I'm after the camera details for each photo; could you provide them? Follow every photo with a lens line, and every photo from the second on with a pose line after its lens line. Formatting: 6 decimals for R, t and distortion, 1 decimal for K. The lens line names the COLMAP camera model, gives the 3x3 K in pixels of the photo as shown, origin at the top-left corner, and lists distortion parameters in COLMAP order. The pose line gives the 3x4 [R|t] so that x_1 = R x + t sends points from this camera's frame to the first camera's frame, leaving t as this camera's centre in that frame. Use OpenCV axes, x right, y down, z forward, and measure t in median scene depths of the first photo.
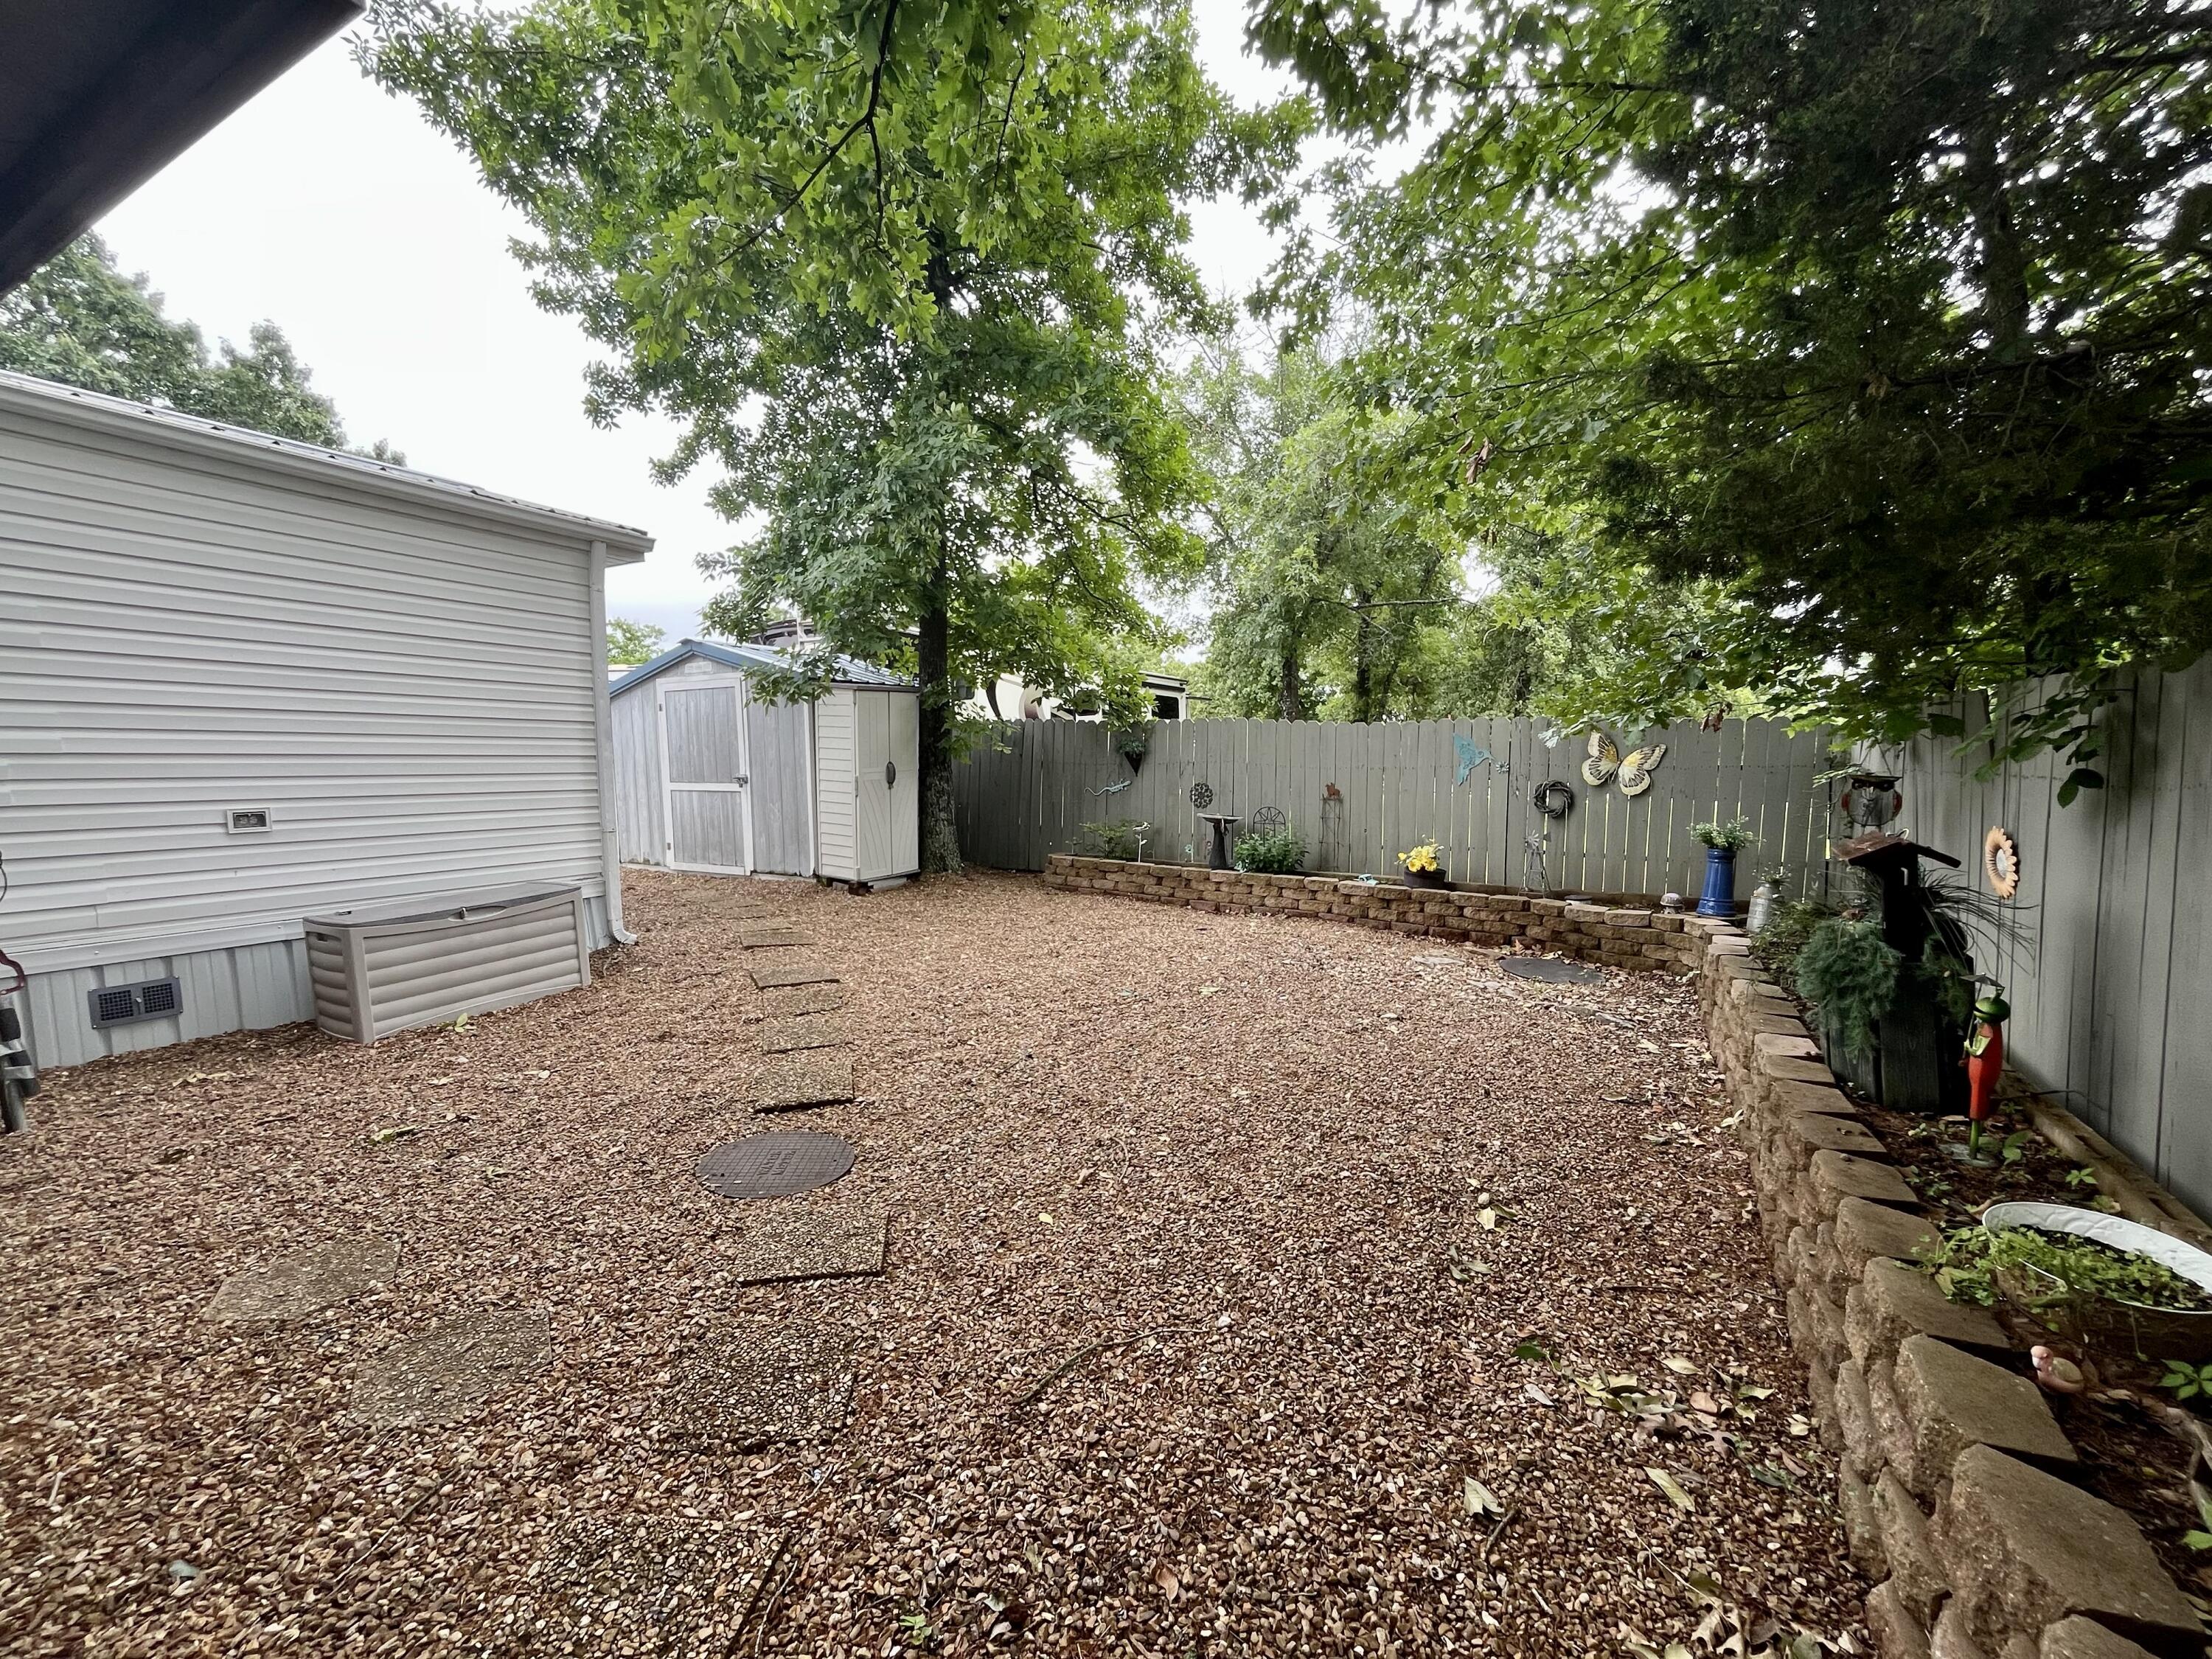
lens RADIAL K [[899.5, 0, 1108.0], [0, 899.5, 833.5], [0, 0, 1]] dist [-0.004446, 0.000364]
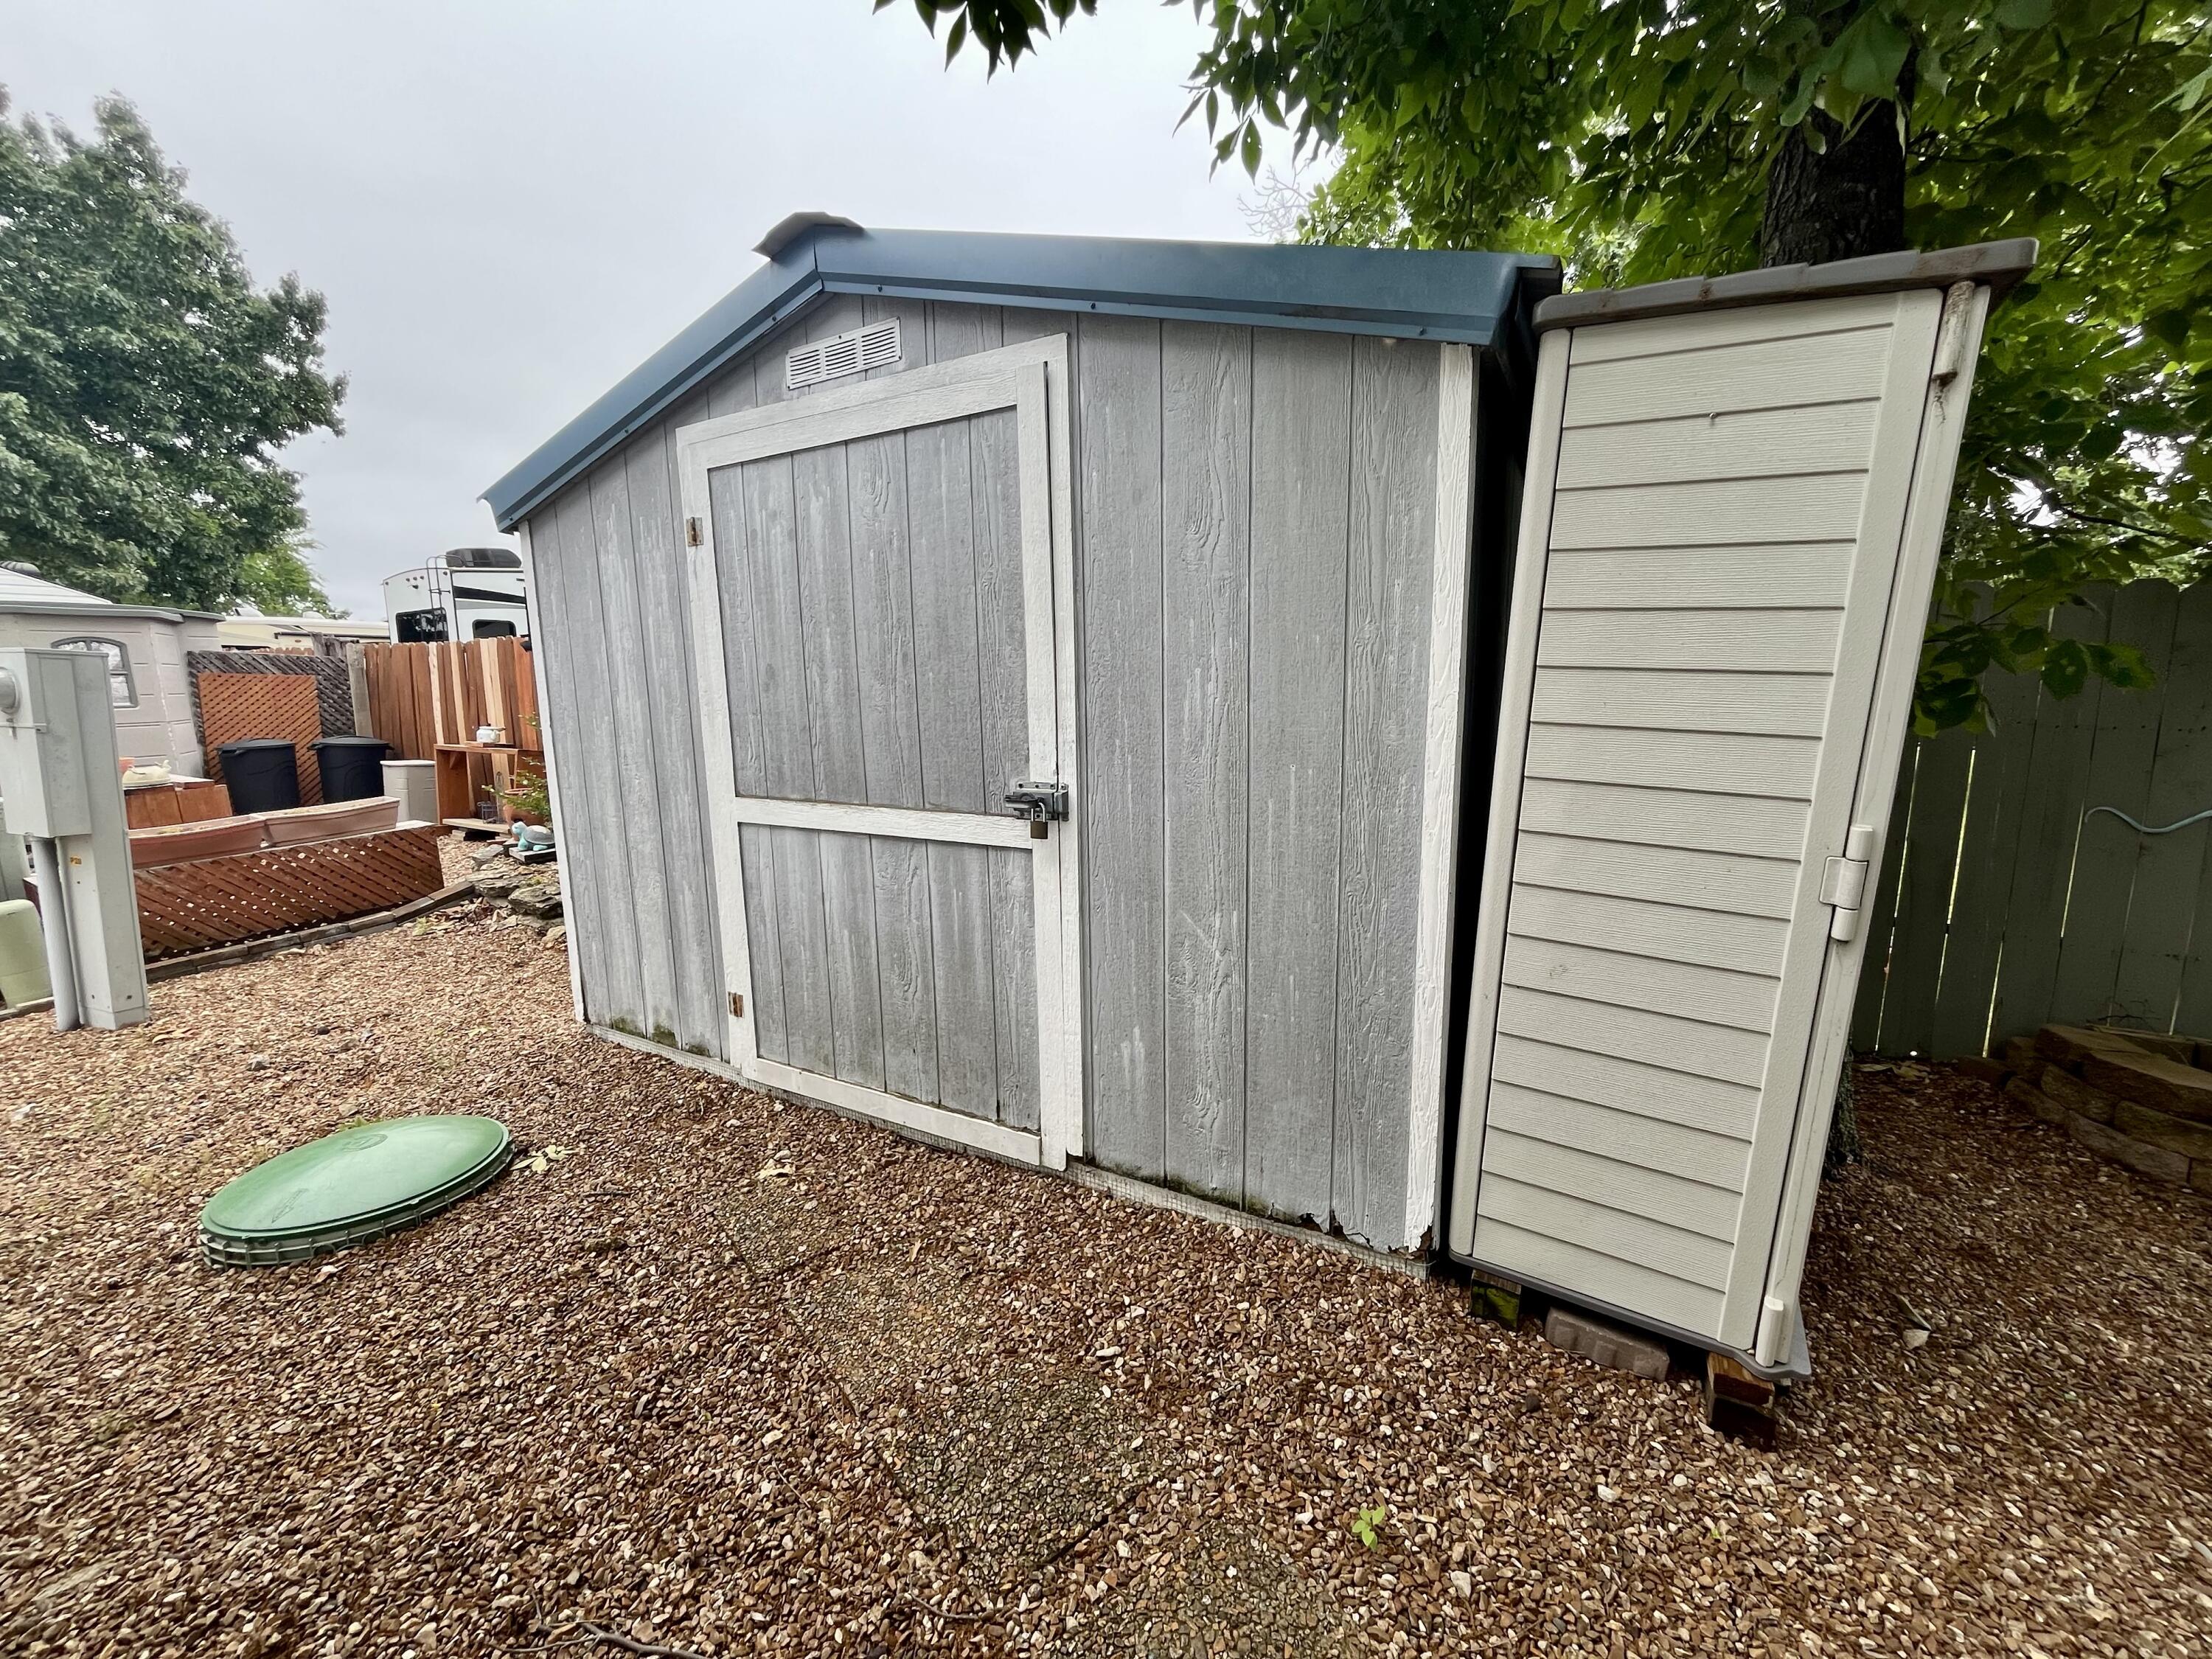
lens RADIAL K [[899.5, 0, 1104.5], [0, 899.5, 830.8], [0, 0, 1]] dist [-0.004446, 0.000364]
pose [[0.999922, -0.001998, -0.012314, -0.364016], [0.002911, 0.997214, 0.074540, -0.066940], [0.012131, -0.074570, 0.997142, 0.710472]]
